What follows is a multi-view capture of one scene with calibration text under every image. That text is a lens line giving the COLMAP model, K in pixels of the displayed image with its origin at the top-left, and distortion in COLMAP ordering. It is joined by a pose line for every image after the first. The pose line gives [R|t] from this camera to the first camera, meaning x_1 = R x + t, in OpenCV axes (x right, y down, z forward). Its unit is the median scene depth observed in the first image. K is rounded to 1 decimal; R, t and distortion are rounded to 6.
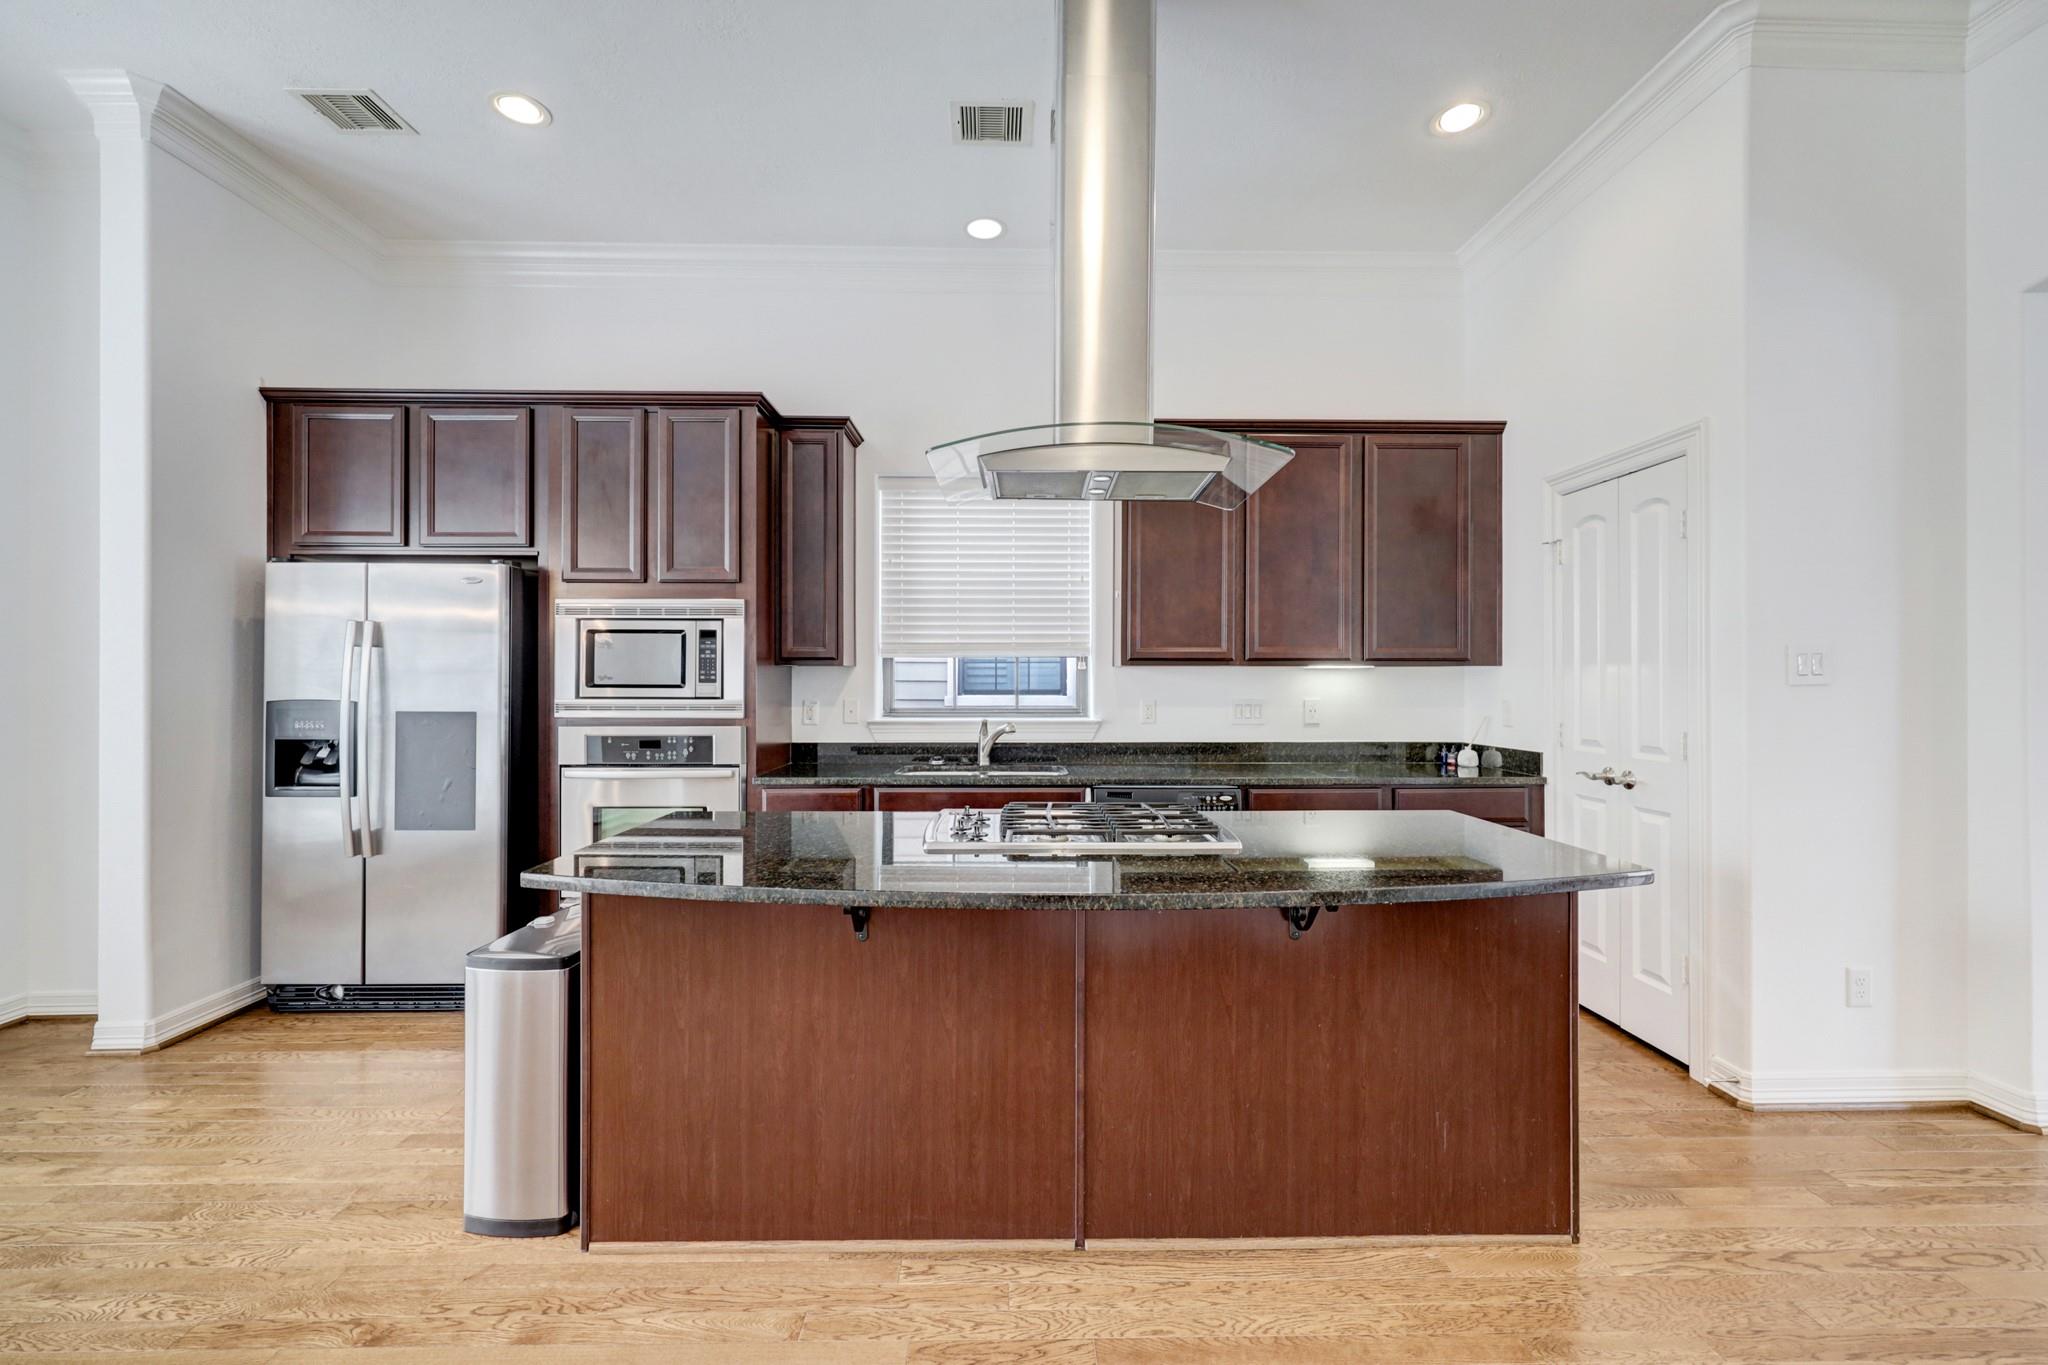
lens RADIAL K [[857.9, 0, 908.4], [0, 857.9, 682.0], [0, 0, 1]] dist [-0.000062, 0.000048]
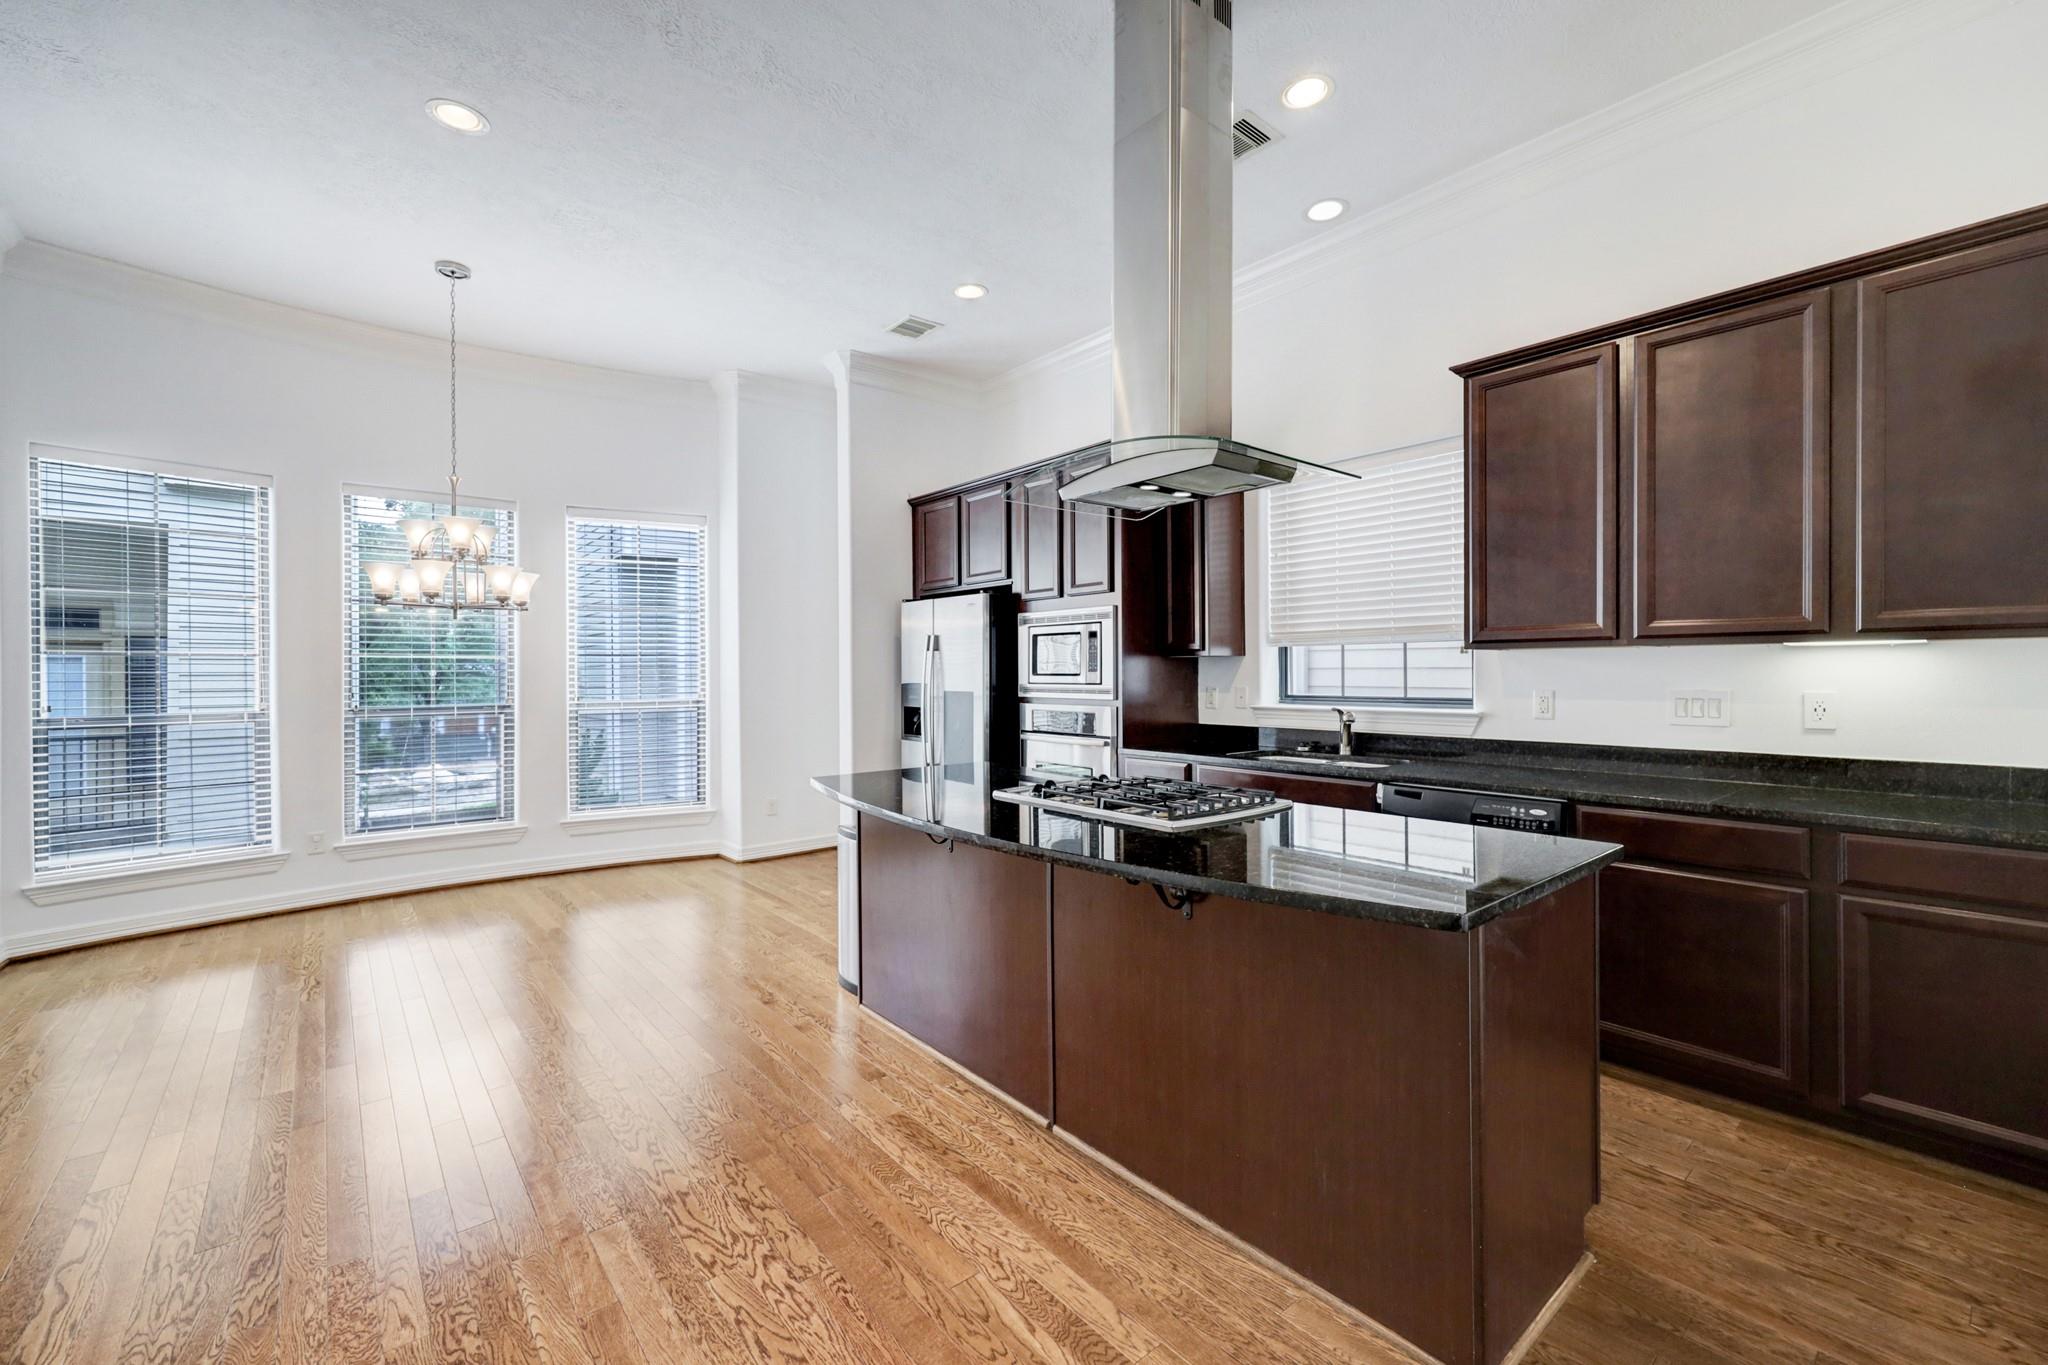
lens RADIAL K [[839.8, 0, 1021.4], [0, 839.8, 676.9], [0, 0, 1]] dist [-0.001309, -0.000257]
pose [[0.625300, -0.000521, -0.780384, 0.678043], [0.006300, 0.999971, 0.004380, 0.002000], [0.780359, -0.007655, 0.625285, 0.131442]]
